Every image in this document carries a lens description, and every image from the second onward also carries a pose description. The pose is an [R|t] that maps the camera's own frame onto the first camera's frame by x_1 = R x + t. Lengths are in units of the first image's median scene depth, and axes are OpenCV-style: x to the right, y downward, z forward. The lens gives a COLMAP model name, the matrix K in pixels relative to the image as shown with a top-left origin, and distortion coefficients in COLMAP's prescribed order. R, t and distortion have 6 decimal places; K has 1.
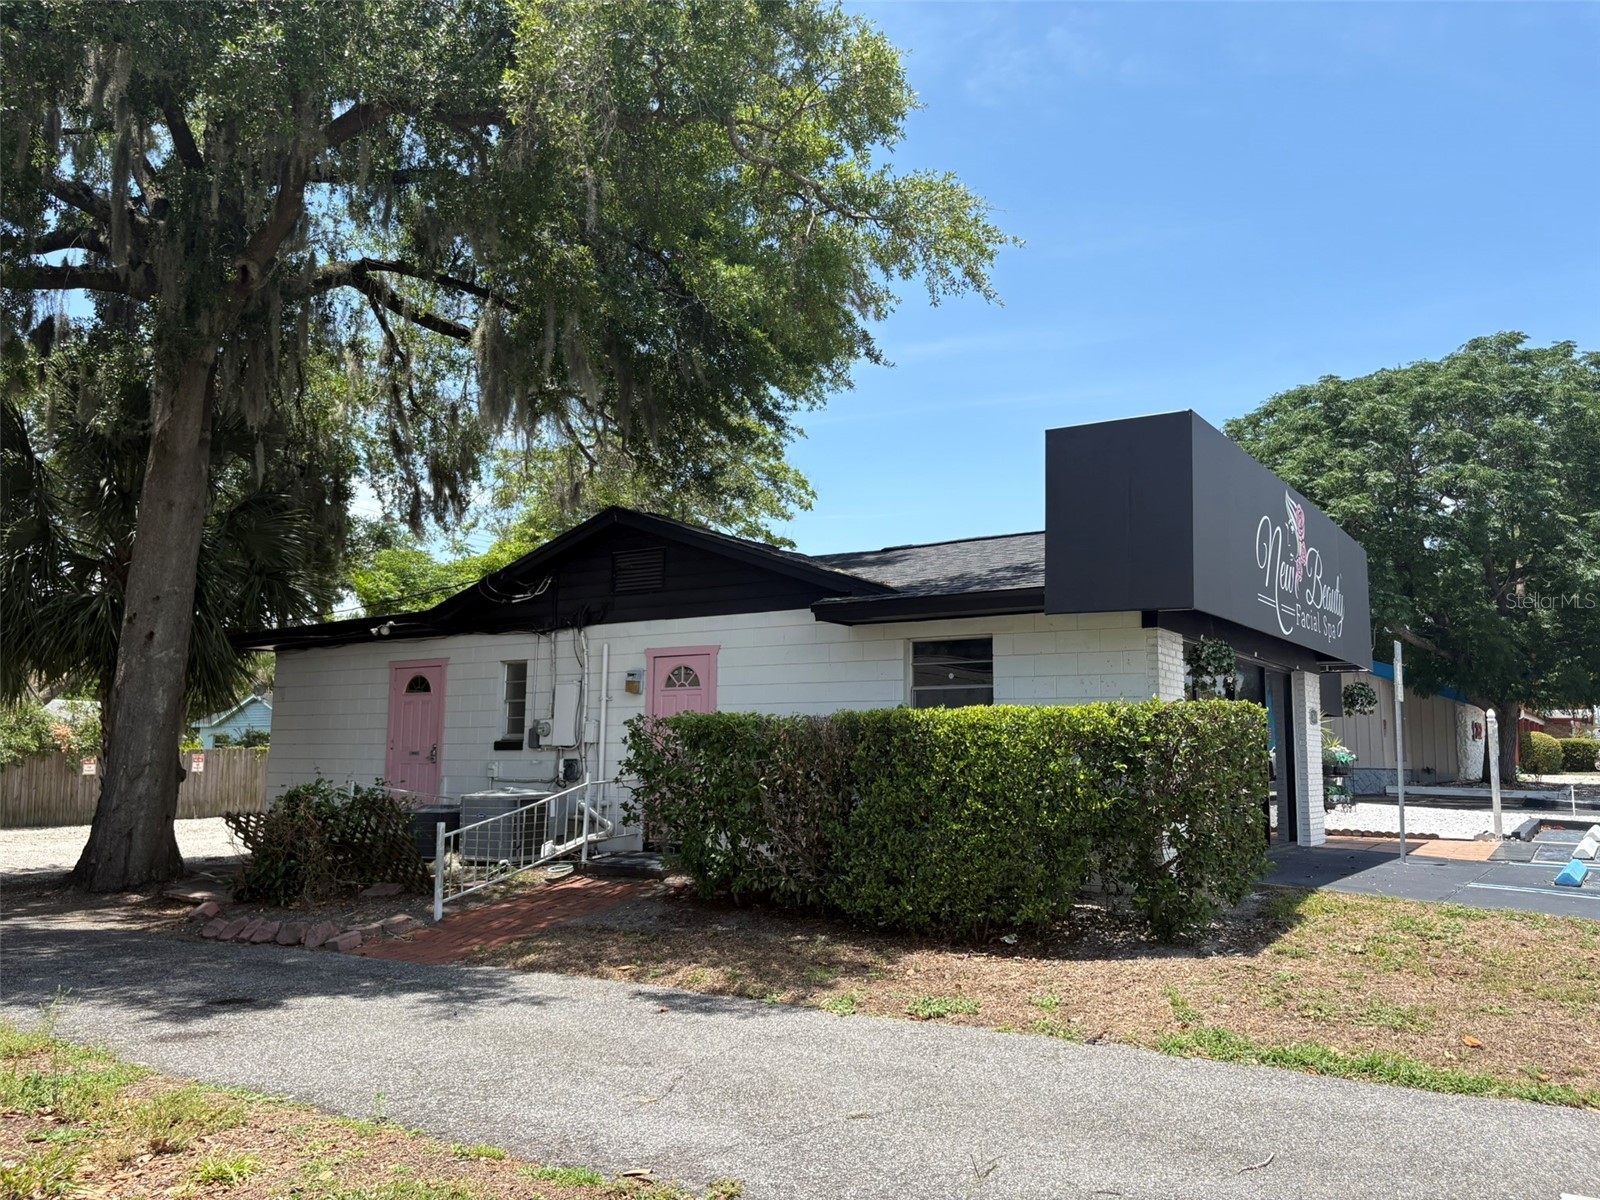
lens RADIAL K [[1212.9, 0, 800.6], [0, 1212.9, 603.7], [0, 0, 1]] dist [0.038173, -0.004514]
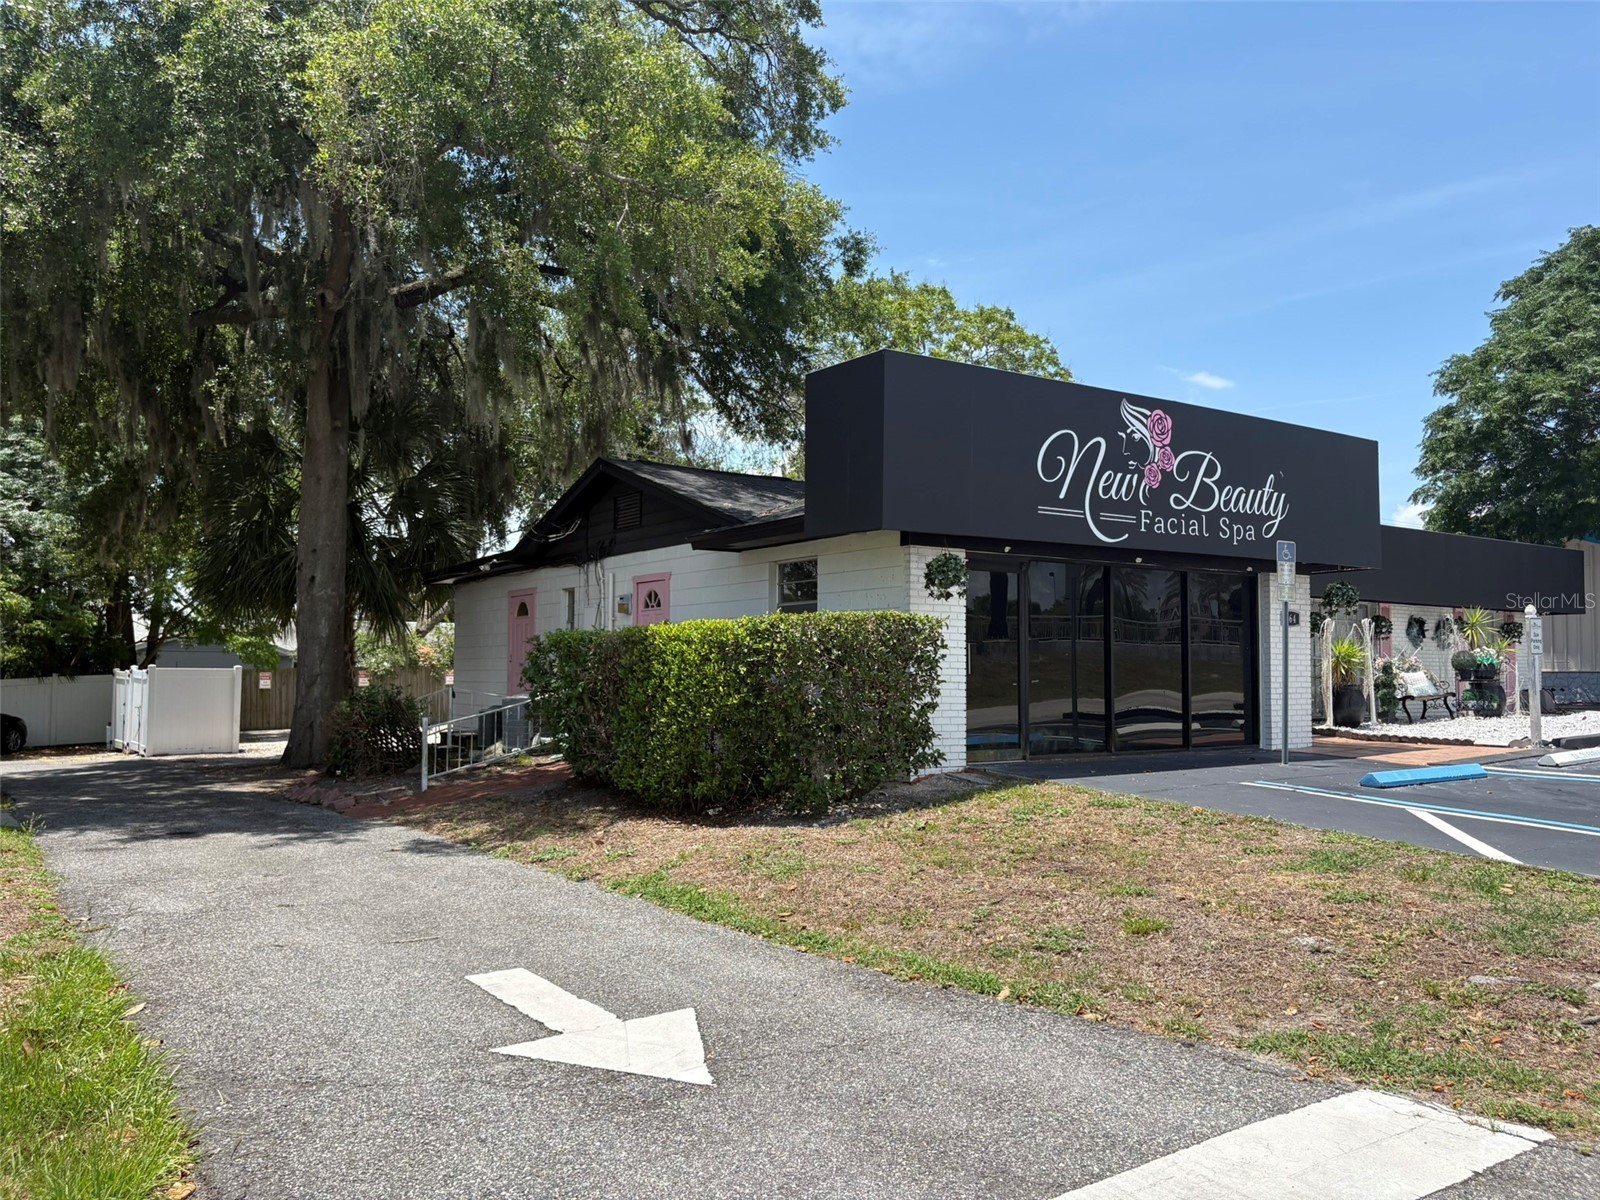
lens RADIAL K [[1212.9, 0, 800.6], [0, 1212.9, 596.2], [0, 0, 1]] dist [0.038173, -0.004514]
pose [[0.934893, -0.030535, -0.353614, 0.450192], [0.053779, 0.996976, 0.056093, -0.001067], [0.350832, -0.071458, 0.933708, -0.054702]]
